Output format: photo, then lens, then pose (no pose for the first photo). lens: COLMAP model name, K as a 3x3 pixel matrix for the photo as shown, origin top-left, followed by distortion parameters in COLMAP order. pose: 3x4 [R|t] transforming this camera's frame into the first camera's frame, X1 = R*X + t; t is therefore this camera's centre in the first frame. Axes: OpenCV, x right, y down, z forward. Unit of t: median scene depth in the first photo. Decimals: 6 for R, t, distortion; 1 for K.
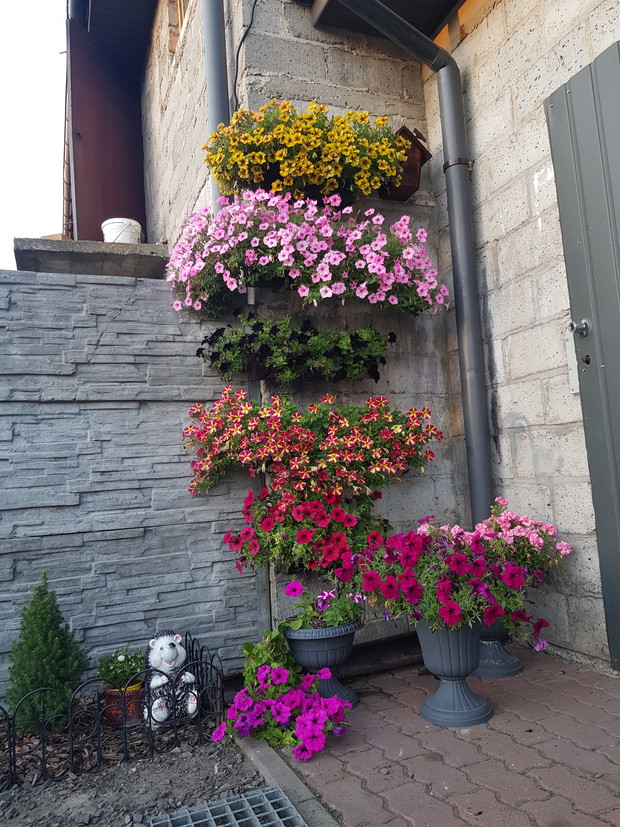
lens RADIAL K [[630.4, 0, 313.7], [0, 630.4, 411.1], [0, 0, 1]] dist [-0.002301, -0.007746]
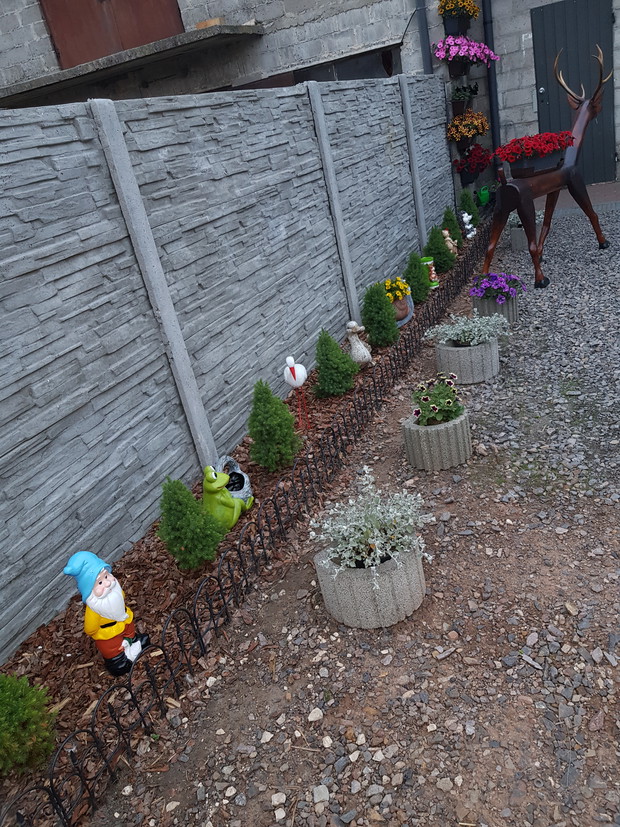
lens RADIAL K [[630.4, 0, 310.7], [0, 630.4, 412.0], [0, 0, 1]] dist [-0.002301, -0.007746]
pose [[0.708054, -0.362672, 0.605911, -2.820827], [0.080518, 0.893906, 0.440963, -0.158073], [-0.701552, -0.263439, 0.662136, -0.767326]]
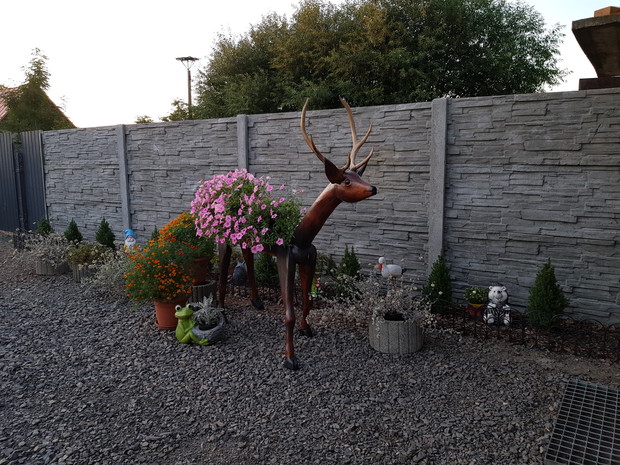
lens RADIAL K [[472.6, 0, 311.0], [0, 472.6, 229.2], [0, 0, 1]] dist [-0.002301, -0.007746]
pose [[0.561537, 0.180574, -0.807508, 0.305574], [0.061167, 0.964169, 0.258141, -0.234771], [0.825188, -0.194348, 0.530372, -0.365491]]
